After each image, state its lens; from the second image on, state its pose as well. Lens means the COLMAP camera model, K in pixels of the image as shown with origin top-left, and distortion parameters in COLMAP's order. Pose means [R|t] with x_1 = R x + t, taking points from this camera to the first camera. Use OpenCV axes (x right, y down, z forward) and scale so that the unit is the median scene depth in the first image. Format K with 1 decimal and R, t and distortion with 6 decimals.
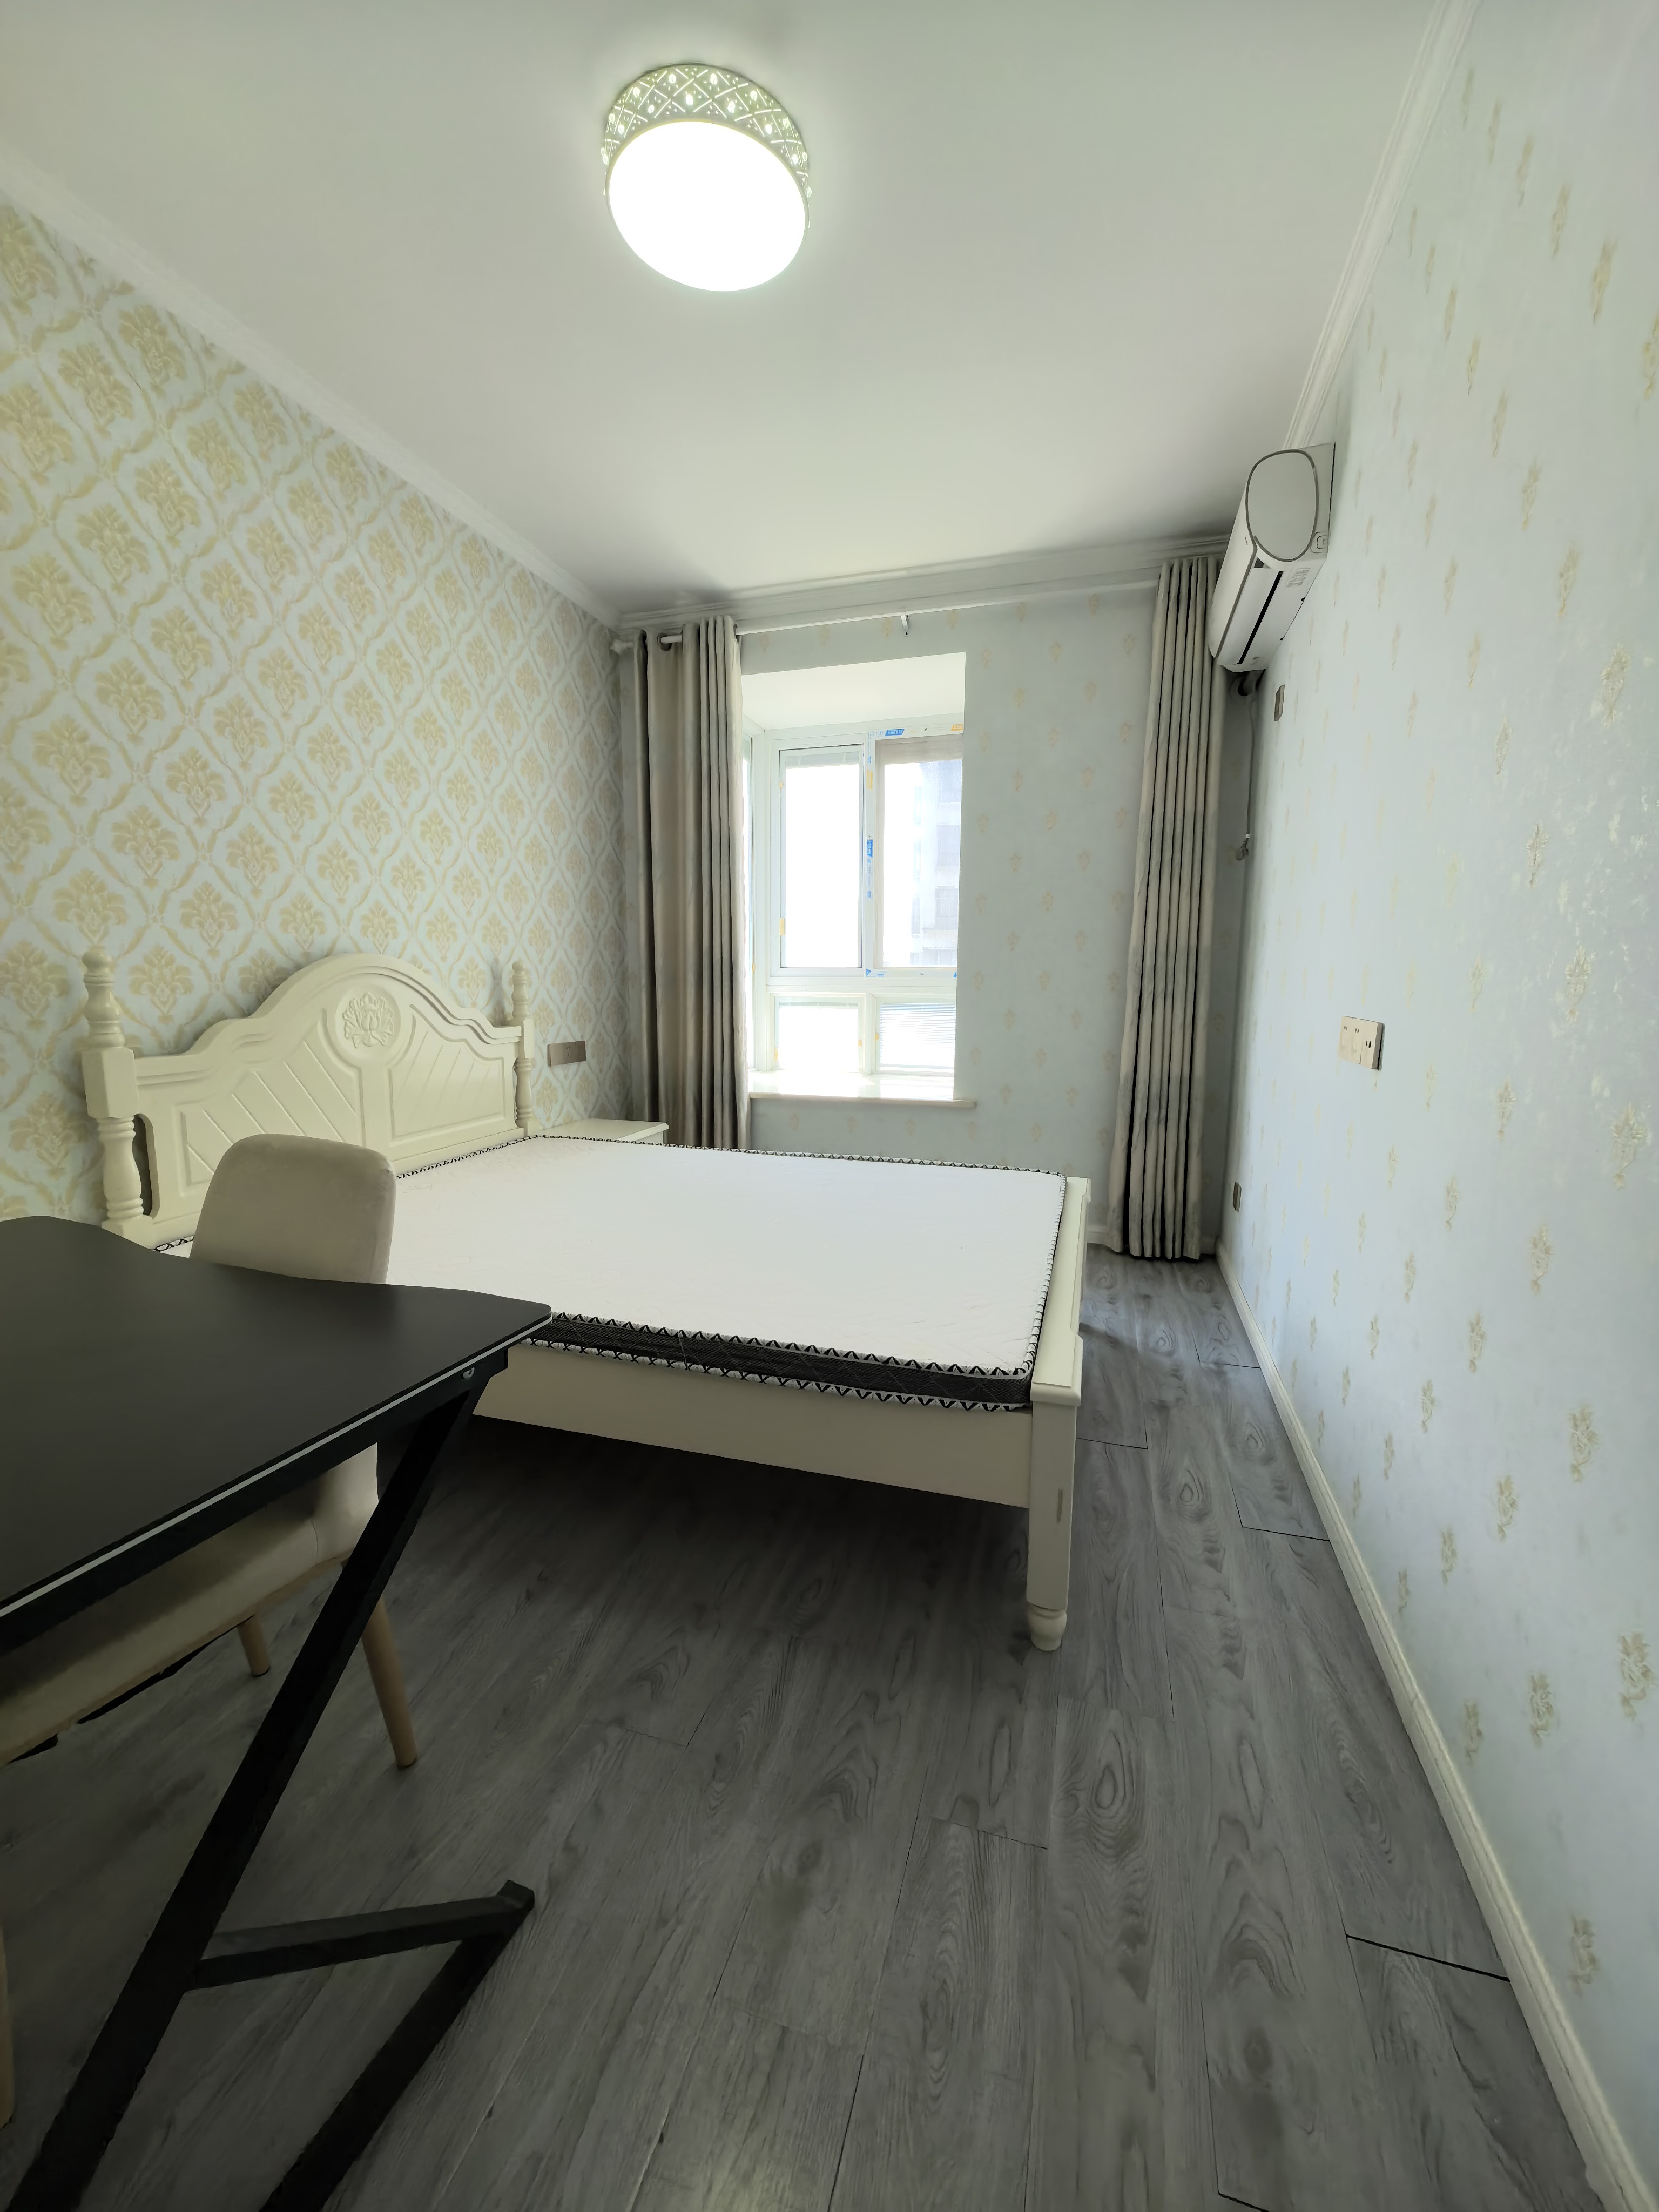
lens RADIAL K [[878.5, 0, 825.0], [0, 878.5, 1110.0], [0, 0, 1]] dist [-0.000673, 0.000491]
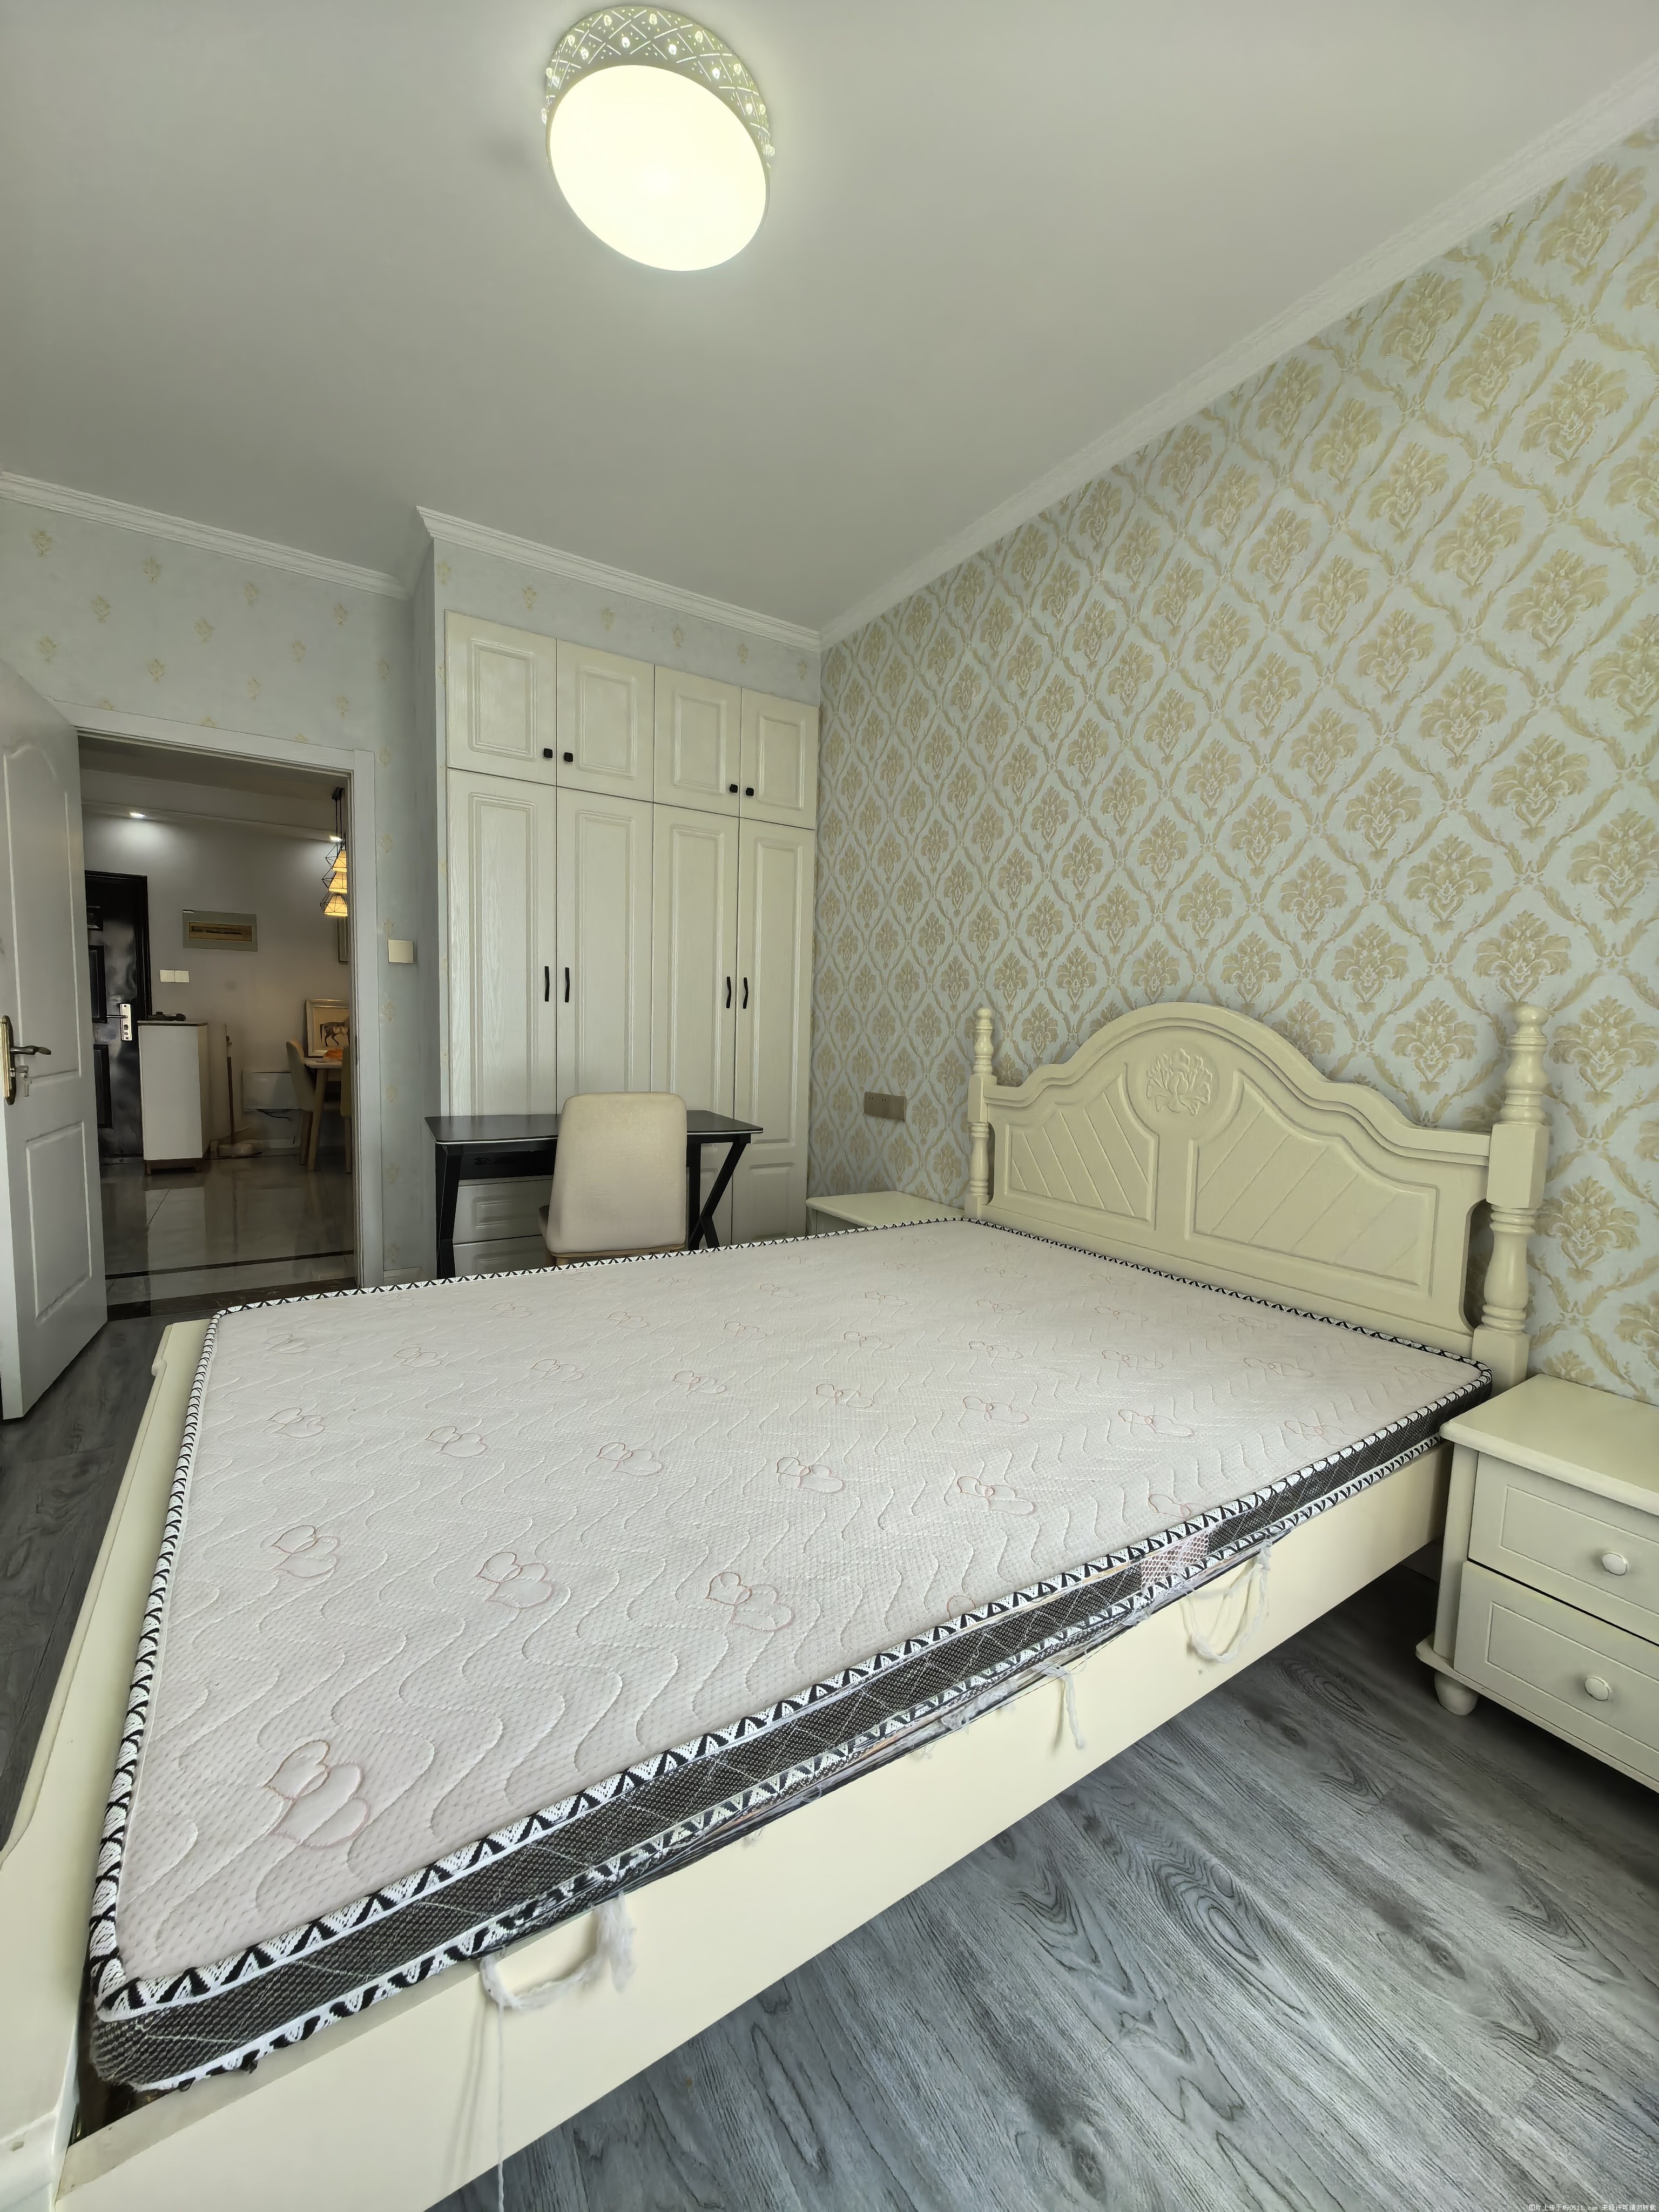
lens RADIAL K [[878.5, 0, 821.3], [0, 878.5, 1081.9], [0, 0, 1]] dist [-0.000673, 0.000491]
pose [[-0.650178, 0.044839, -0.758457, 0.374630], [-0.128837, 0.977294, 0.168221, -0.219758], [0.748778, 0.207091, -0.629638, 1.401906]]
